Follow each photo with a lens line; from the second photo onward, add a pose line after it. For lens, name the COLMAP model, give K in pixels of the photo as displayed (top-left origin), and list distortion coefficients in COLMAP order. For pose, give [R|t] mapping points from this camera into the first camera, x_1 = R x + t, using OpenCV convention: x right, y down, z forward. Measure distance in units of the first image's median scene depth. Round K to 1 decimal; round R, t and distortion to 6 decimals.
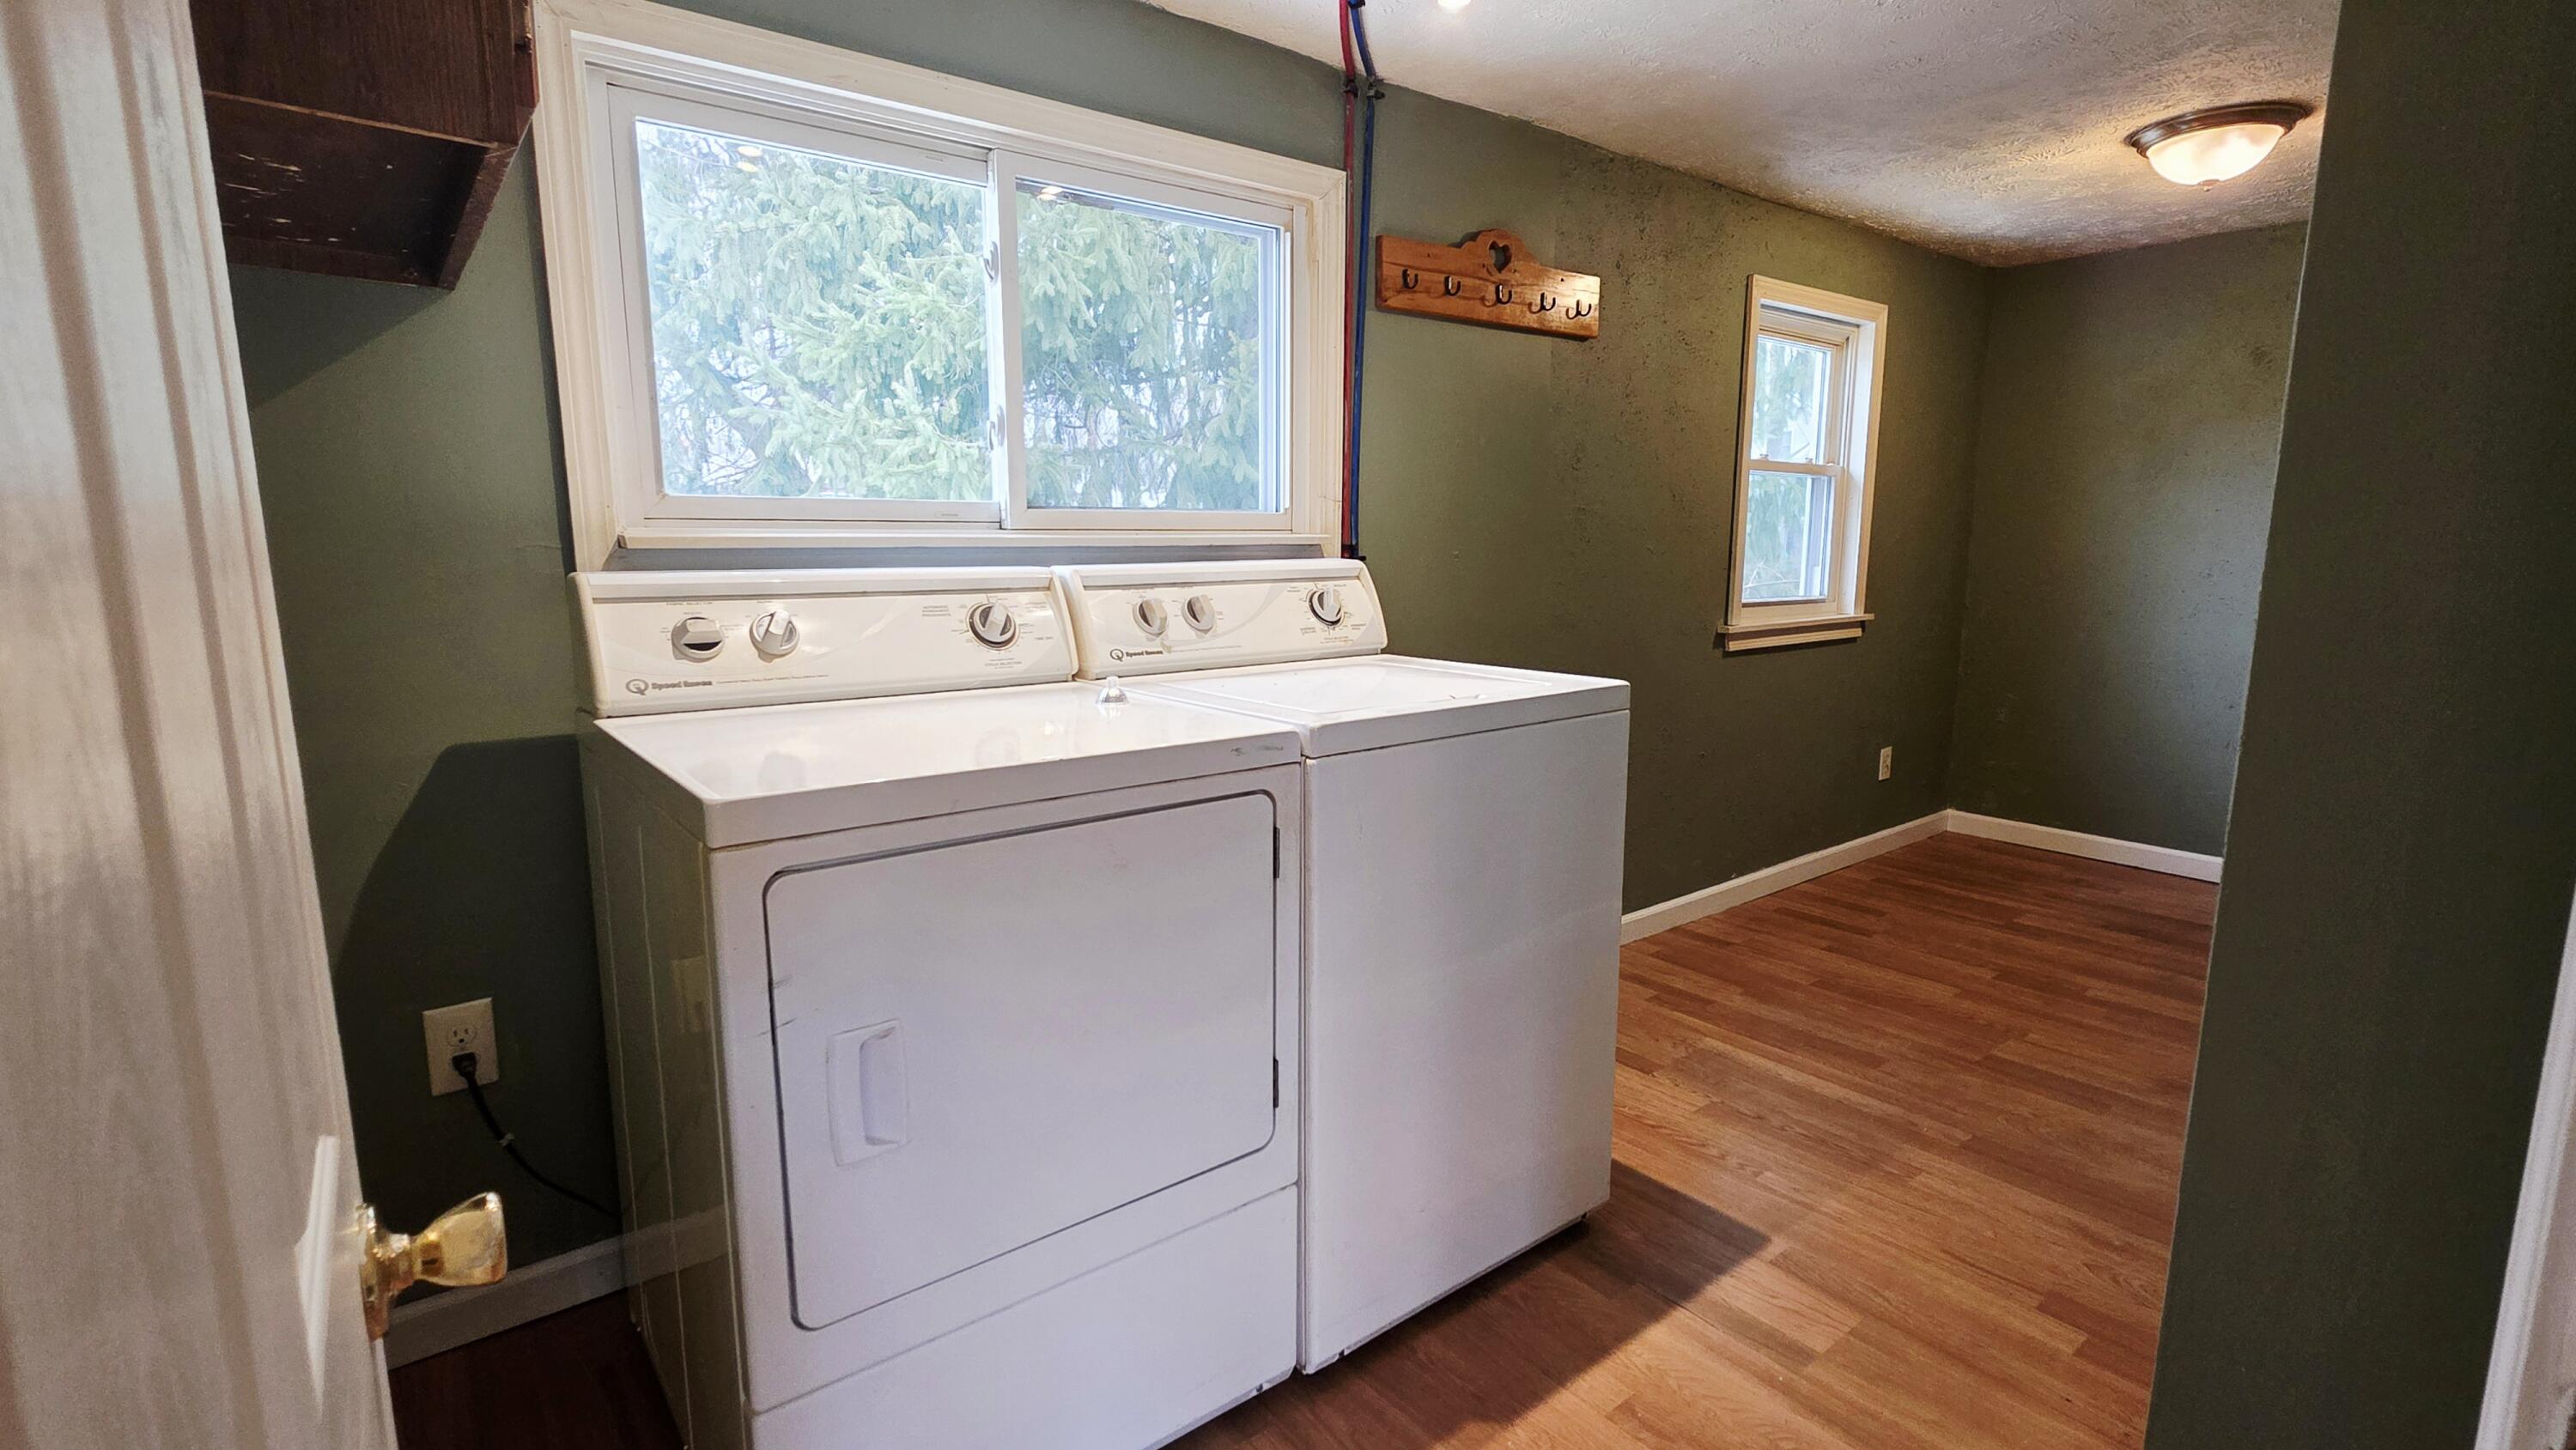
lens RADIAL K [[1181.6, 0, 1288.0], [0, 1181.6, 725.0], [0, 0, 1]] dist [-0.000348, -0.000084]
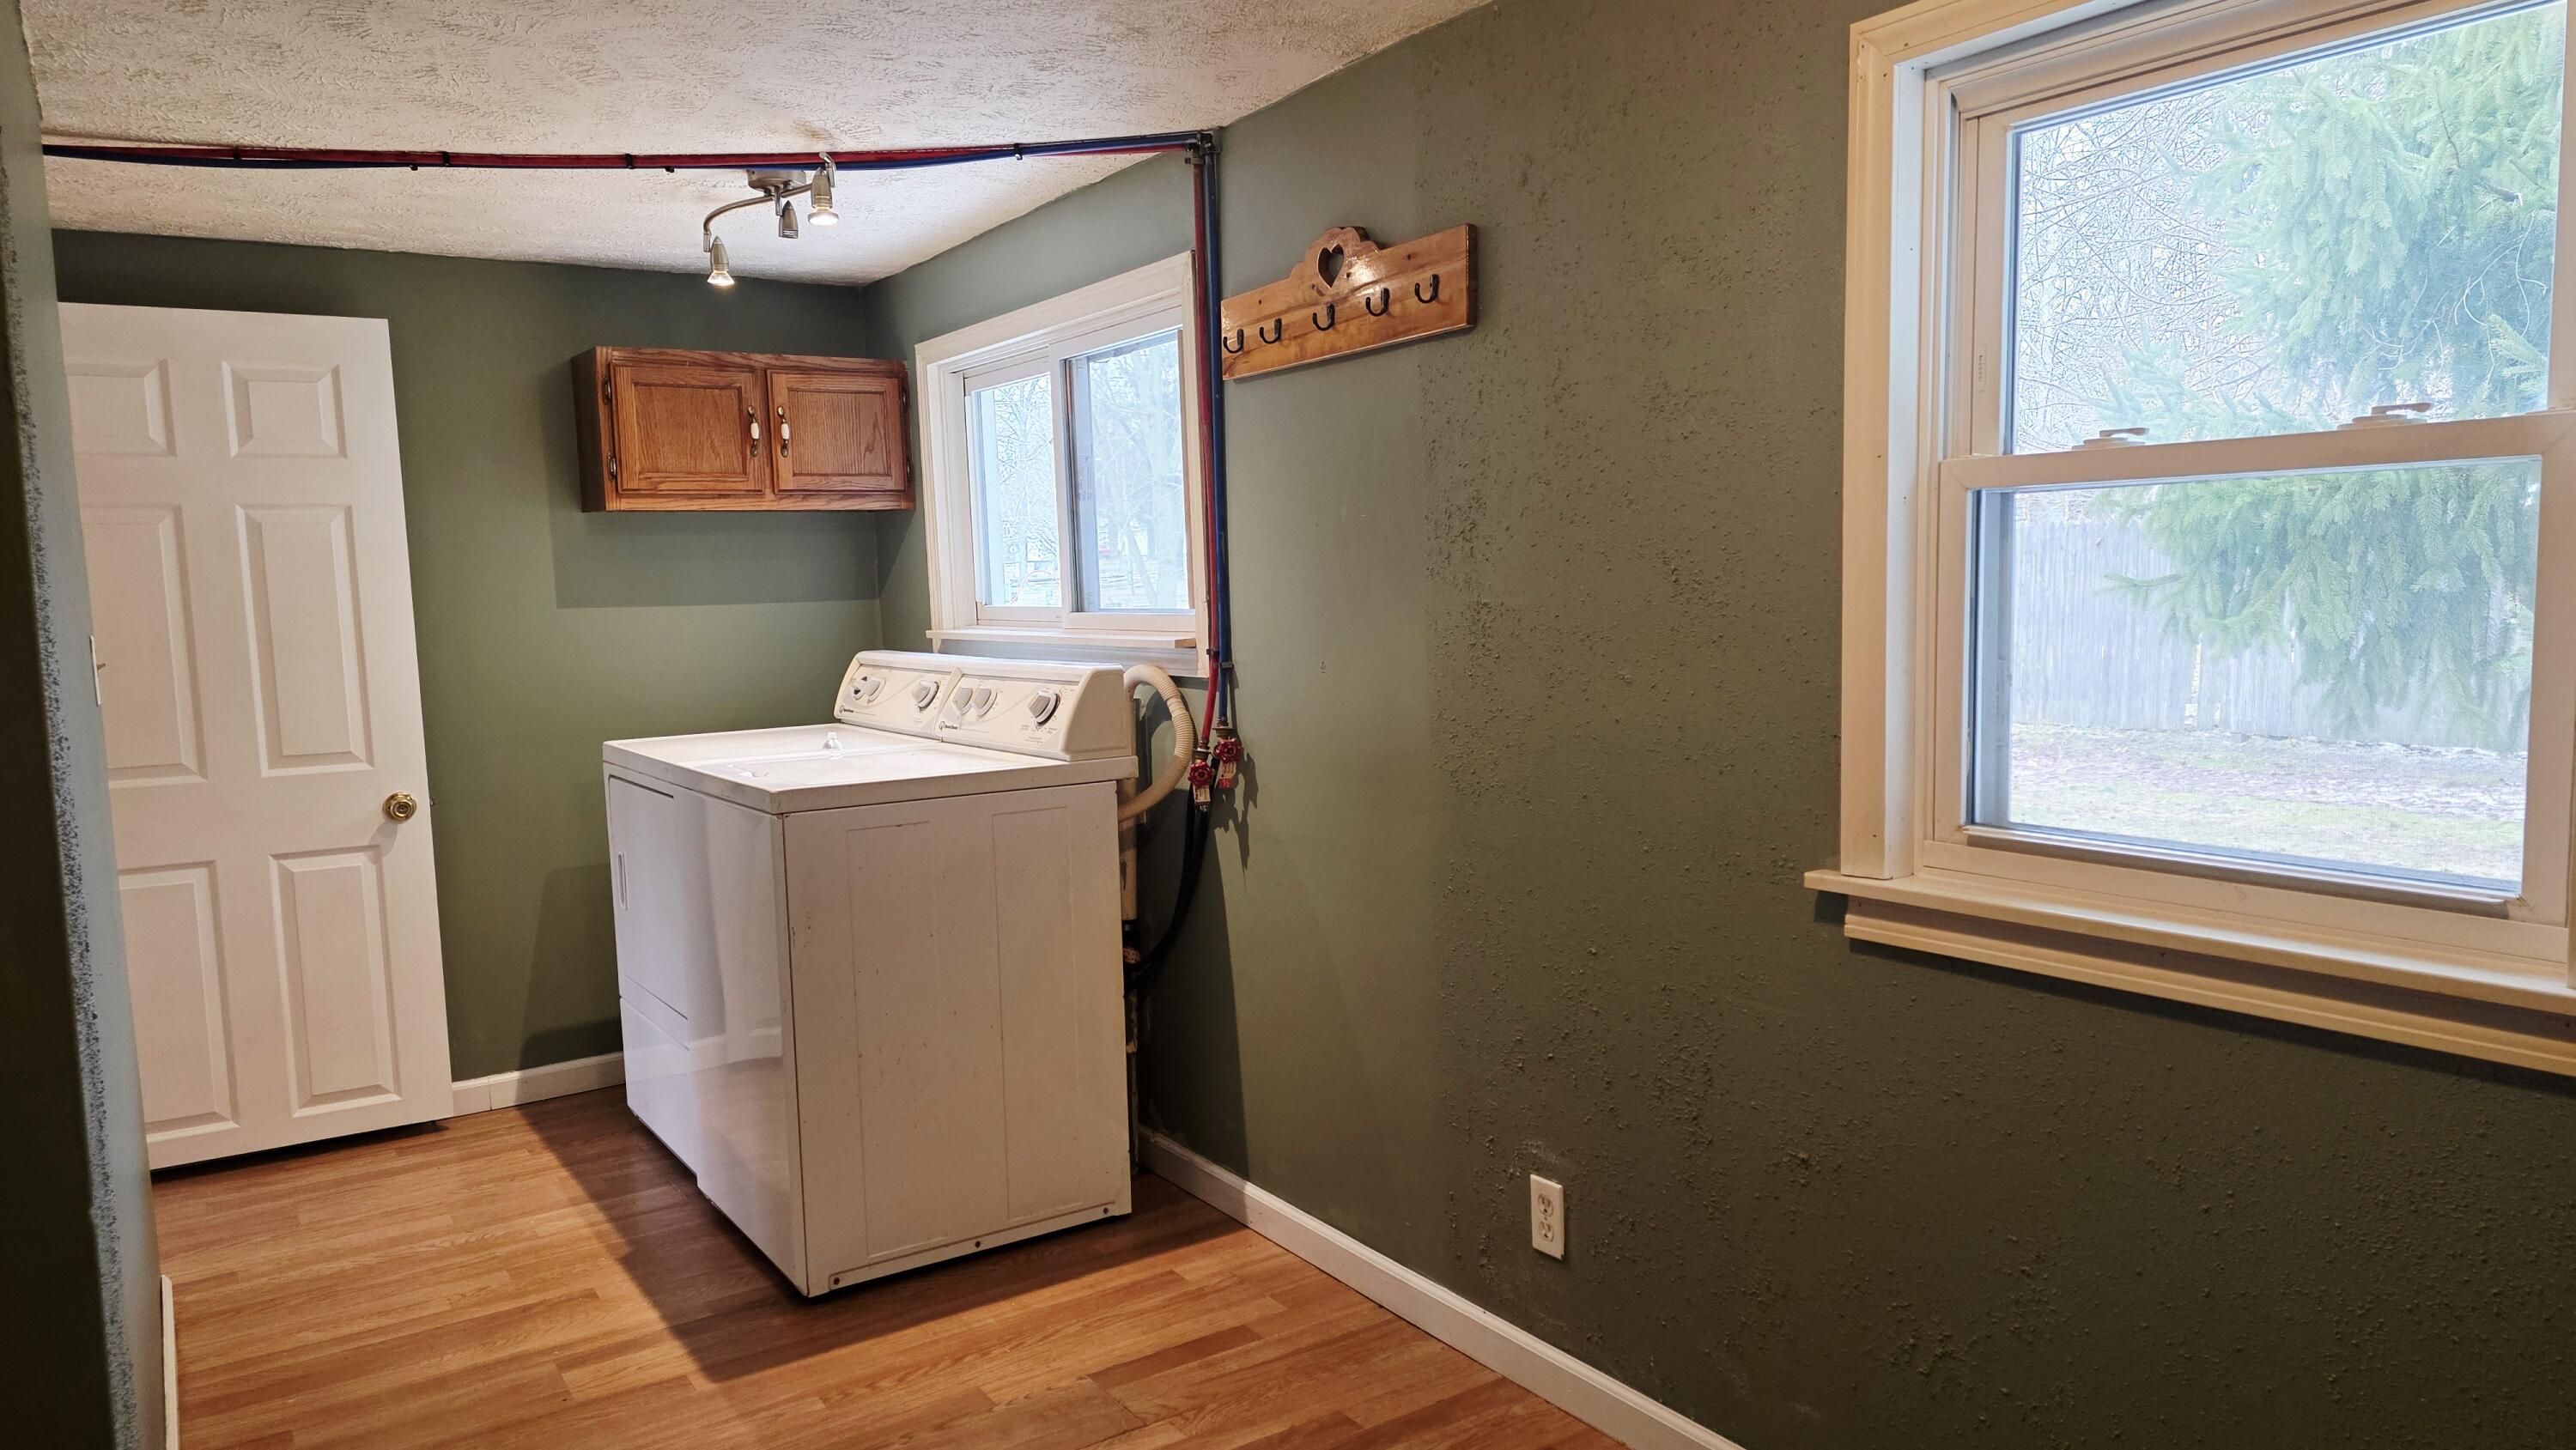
lens RADIAL K [[1700.0, 0, 1282.8], [0, 1700.0, 741.1], [0, 0, 1]] dist [0.054784, -0.040790]
pose [[-0.074760, 0.101406, -0.992032, 1.757217], [-0.133009, 0.984913, 0.110702, -0.307249], [0.988291, 0.140226, -0.060145, 1.504209]]
